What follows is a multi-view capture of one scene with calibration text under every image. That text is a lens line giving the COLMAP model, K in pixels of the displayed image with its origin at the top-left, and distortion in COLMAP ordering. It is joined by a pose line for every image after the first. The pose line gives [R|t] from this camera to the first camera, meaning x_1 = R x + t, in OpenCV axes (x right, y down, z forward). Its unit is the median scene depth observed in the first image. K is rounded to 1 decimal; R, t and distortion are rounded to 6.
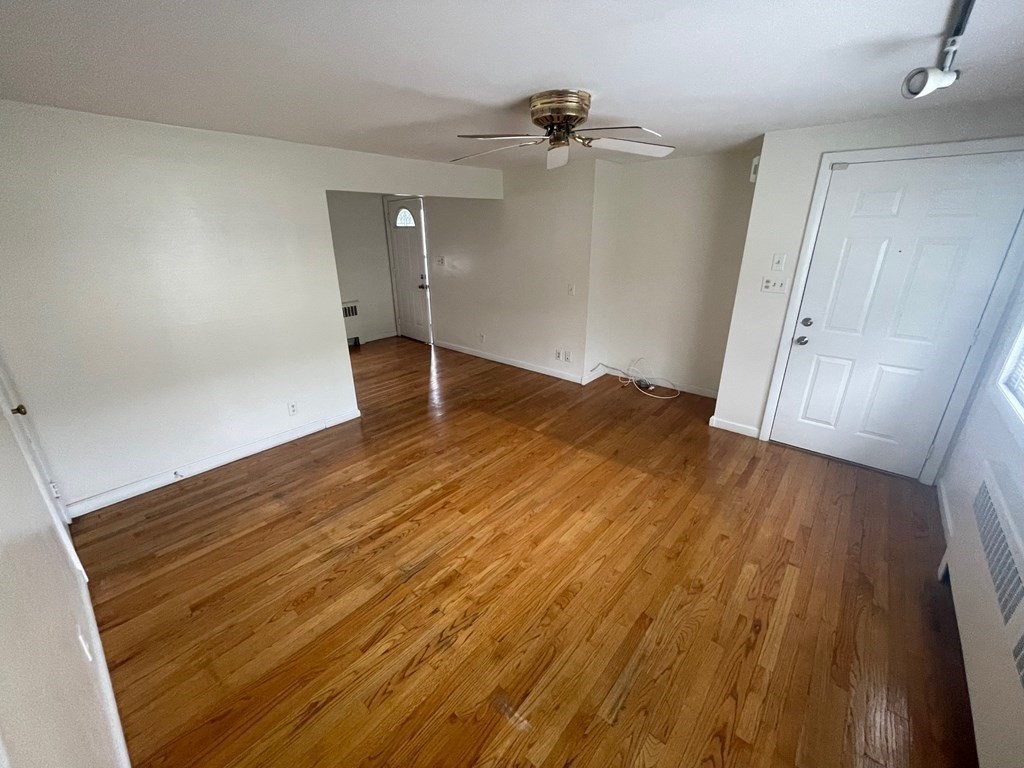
lens RADIAL K [[412.6, 0, 511.2], [0, 412.6, 385.0], [0, 0, 1]] dist [-0.004717, 0.000092]
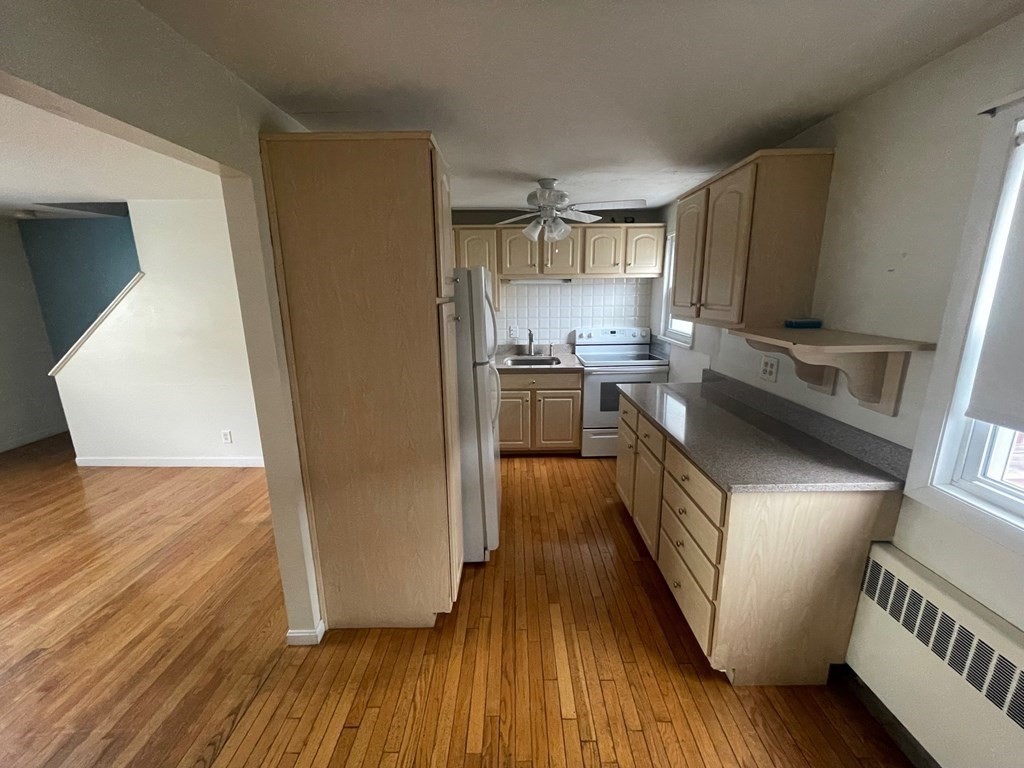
lens RADIAL K [[412.6, 0, 512.3], [0, 412.6, 384.2], [0, 0, 1]] dist [-0.004717, 0.000092]
pose [[-0.762234, 0.154568, -0.628576, -0.455299], [-0.213371, 0.856801, 0.469431, -0.668992], [0.611123, 0.491936, -0.620102, 1.904092]]
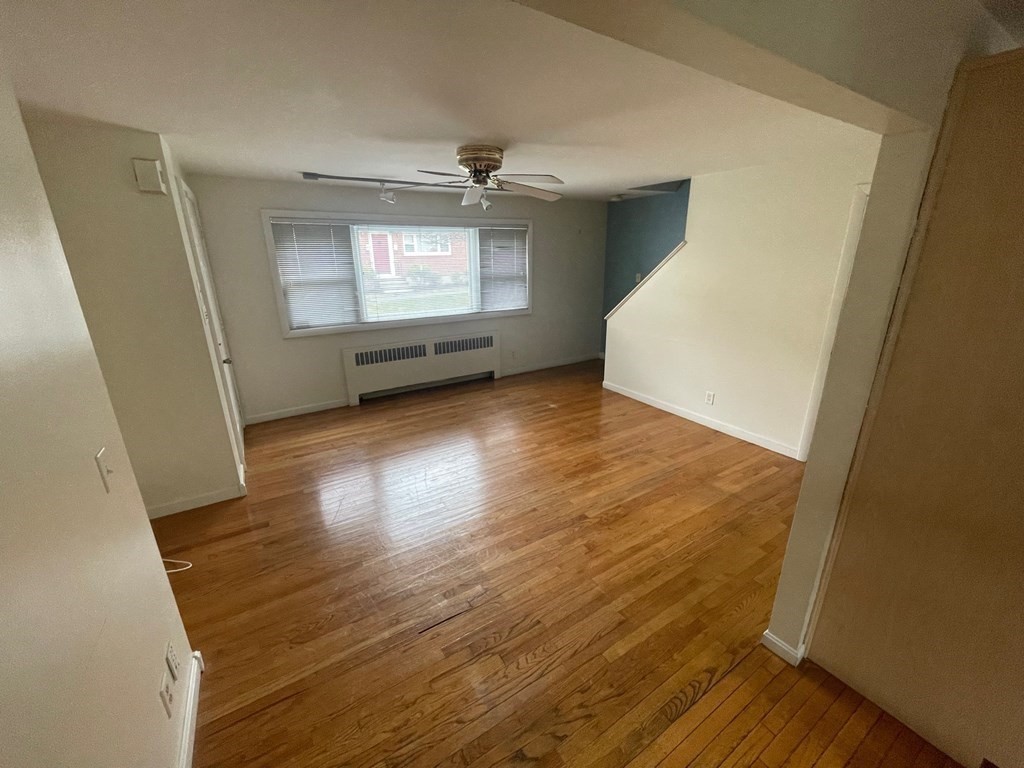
lens RADIAL K [[412.6, 0, 516.3], [0, 412.6, 386.1], [0, 0, 1]] dist [-0.004717, 0.000092]
pose [[-0.957458, -0.080422, 0.277139, -0.306137], [0.107679, 0.791449, 0.601676, -0.663213], [-0.267729, 0.605922, -0.749119, 1.815321]]
